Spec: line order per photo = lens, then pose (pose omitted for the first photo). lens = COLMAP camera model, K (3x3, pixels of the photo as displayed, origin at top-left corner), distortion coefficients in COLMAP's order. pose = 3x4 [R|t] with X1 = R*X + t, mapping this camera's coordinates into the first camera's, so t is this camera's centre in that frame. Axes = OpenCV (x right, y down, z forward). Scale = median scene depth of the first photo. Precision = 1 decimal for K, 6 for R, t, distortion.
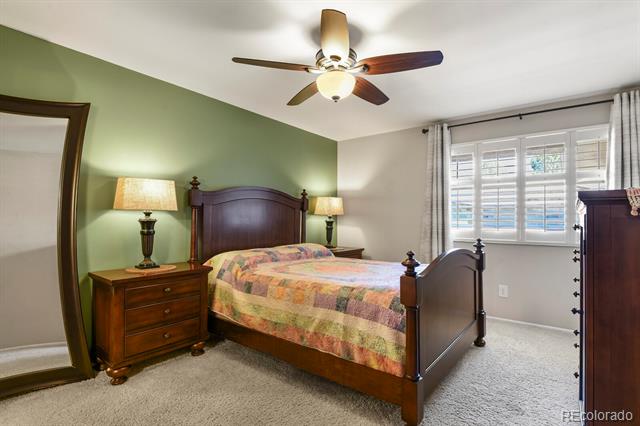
lens RADIAL K [[307.7, 0, 321.5], [0, 307.7, 213.6], [0, 0, 1]] dist [0.001756, -0.003167]
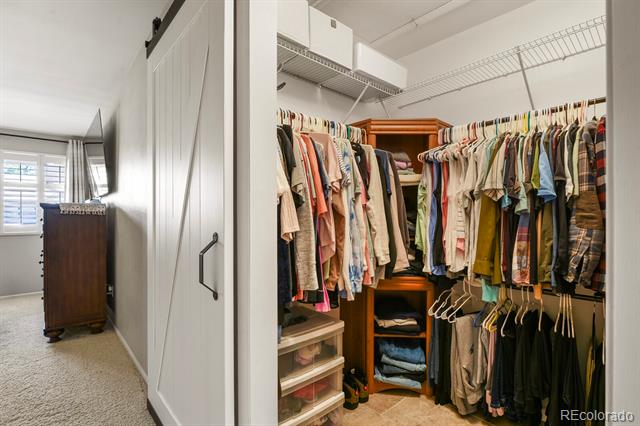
lens RADIAL K [[307.7, 0, 323.9], [0, 307.7, 217.5], [0, 0, 1]] dist [0.001756, -0.003167]
pose [[0.158620, -0.013915, 0.987242, -0.459963], [-0.006389, 0.999865, 0.015120, -0.005241], [-0.987319, -0.008706, 0.158510, -0.611759]]
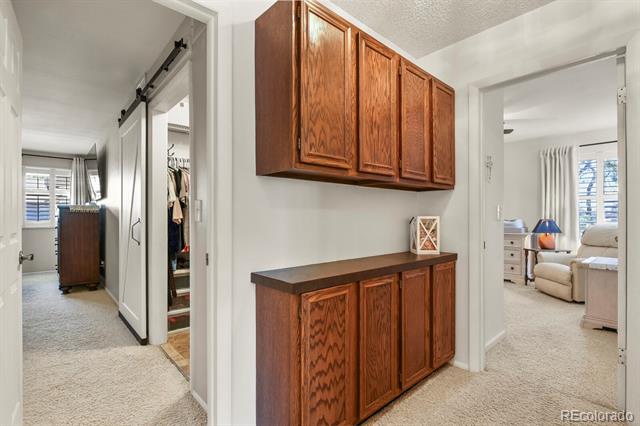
lens RADIAL K [[307.7, 0, 320.1], [0, 307.7, 214.8], [0, 0, 1]] dist [0.001756, -0.003167]
pose [[0.165150, -0.006151, 0.986249, -0.934687], [-0.003632, 0.999970, 0.006845, 0.001542], [-0.986262, -0.004713, 0.165123, -1.113800]]
